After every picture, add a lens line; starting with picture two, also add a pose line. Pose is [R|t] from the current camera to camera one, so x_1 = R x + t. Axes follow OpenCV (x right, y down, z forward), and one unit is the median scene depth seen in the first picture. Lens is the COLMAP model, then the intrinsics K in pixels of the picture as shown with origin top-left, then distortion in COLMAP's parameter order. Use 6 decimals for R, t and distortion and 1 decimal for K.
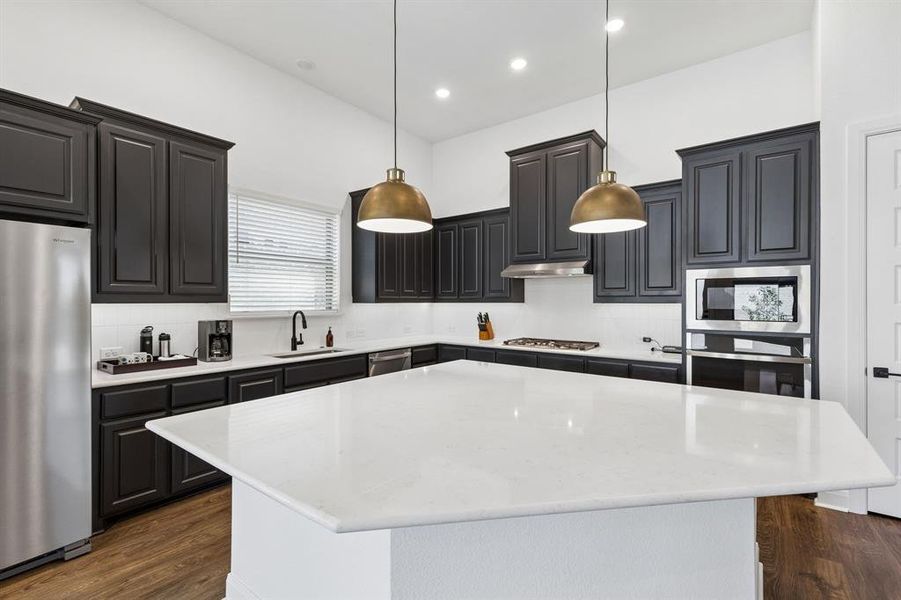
lens RADIAL K [[403.6, 0, 453.0], [0, 403.6, 301.0], [0, 0, 1]] dist [0.002432, 0.000766]
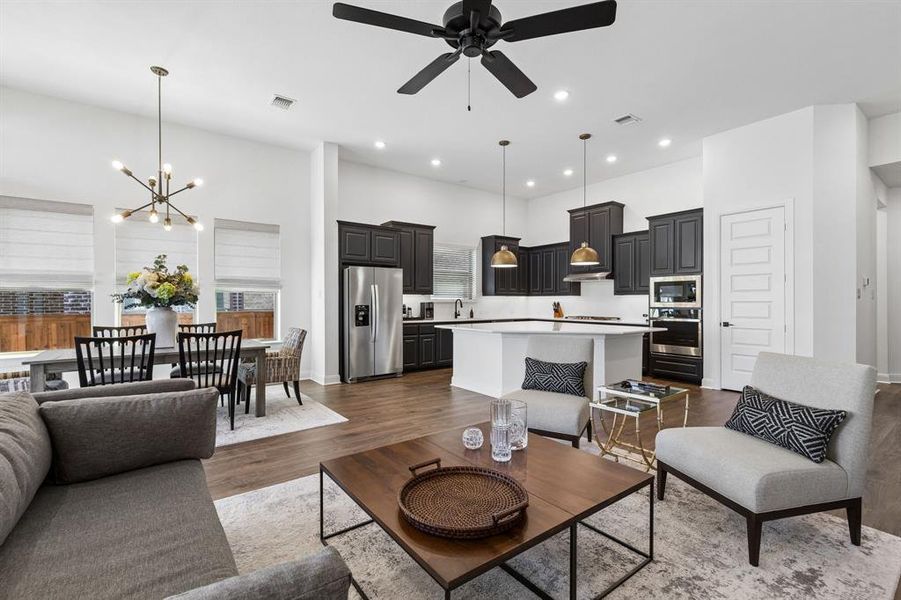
lens RADIAL K [[403.6, 0, 453.0], [0, 403.6, 301.0], [0, 0, 1]] dist [0.002432, 0.000766]
pose [[0.961392, 0.000824, -0.275183, 0.158188], [-0.000989, 0.999999, -0.000462, 0.034504], [0.275182, 0.000716, 0.961392, -0.985288]]
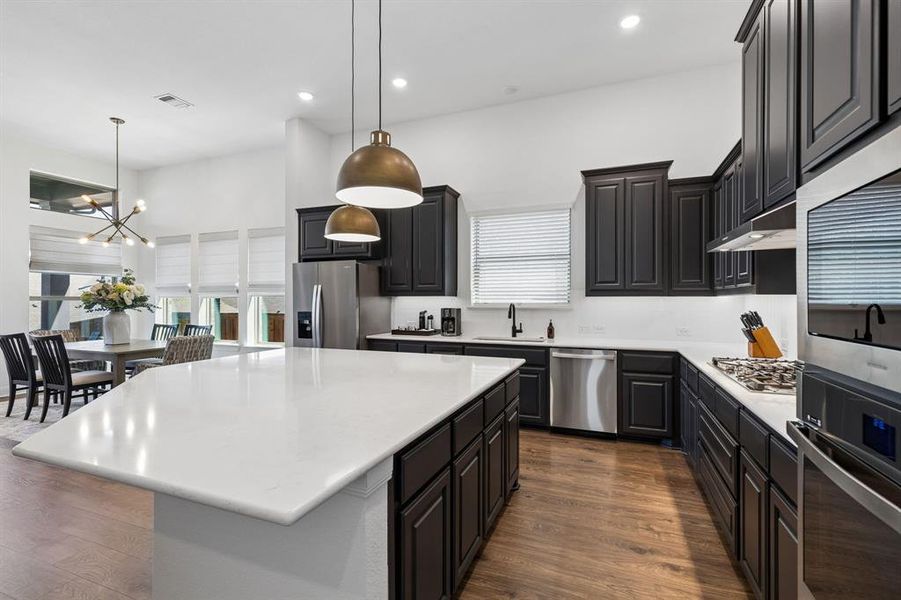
lens RADIAL K [[403.6, 0, 453.0], [0, 403.6, 301.0], [0, 0, 1]] dist [0.002432, 0.000766]
pose [[0.270189, 0.004732, -0.962796, 0.685146], [0.001250, 0.999985, 0.005265, 0.011472], [0.962807, -0.002626, 0.270179, 0.513670]]
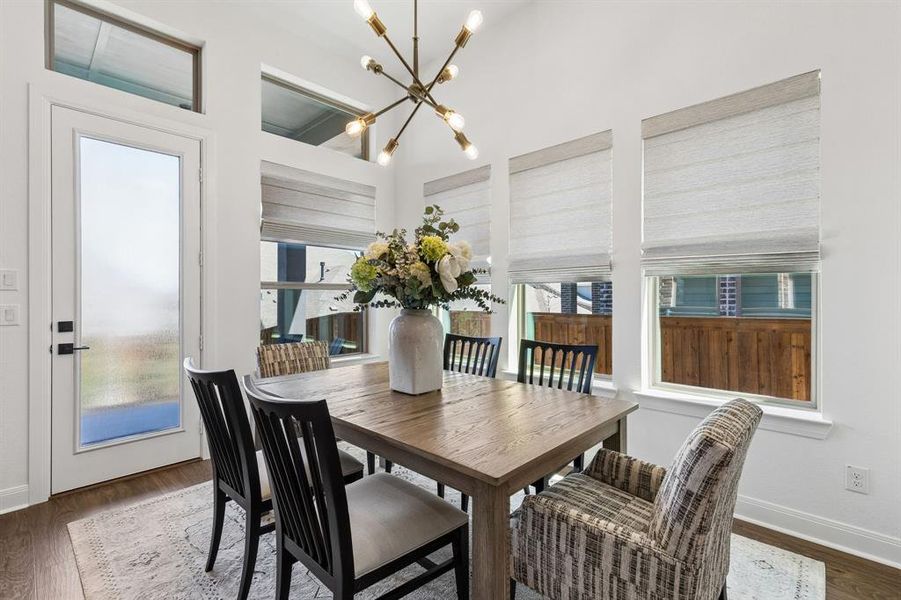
lens RADIAL K [[403.6, 0, 453.0], [0, 403.6, 301.0], [0, 0, 1]] dist [0.002432, 0.000766]
pose [[-0.116972, 0.012163, -0.993061, -0.346833], [-0.000358, 0.999924, 0.012289, 0.032461], [0.993135, 0.001793, -0.116959, -0.067060]]
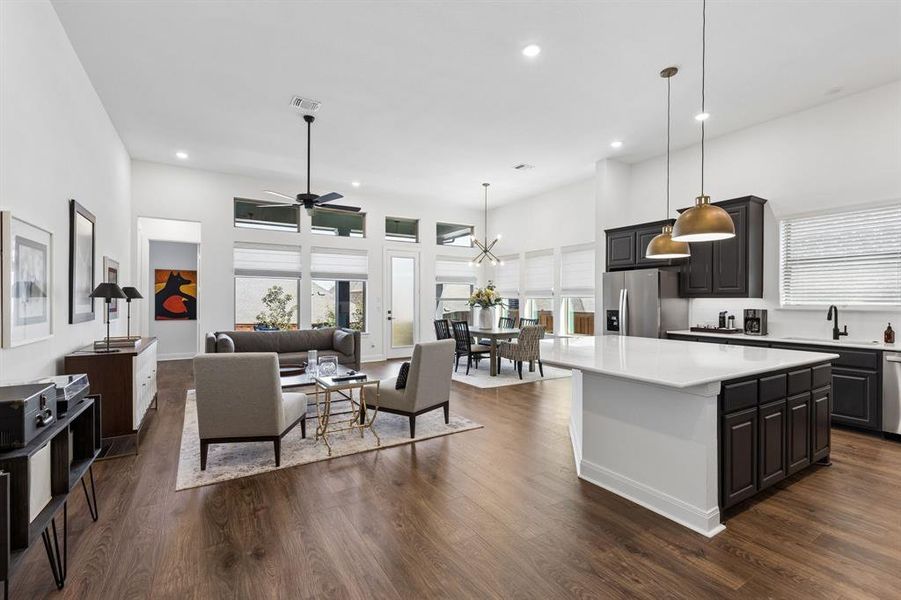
lens RADIAL K [[403.6, 0, 453.0], [0, 403.6, 301.0], [0, 0, 1]] dist [0.002432, 0.000766]
pose [[-0.361599, 0.002623, -0.932330, 1.073921], [-0.000761, 0.999995, 0.003108, 0.009846], [0.932333, 0.001833, -0.361595, 0.400195]]
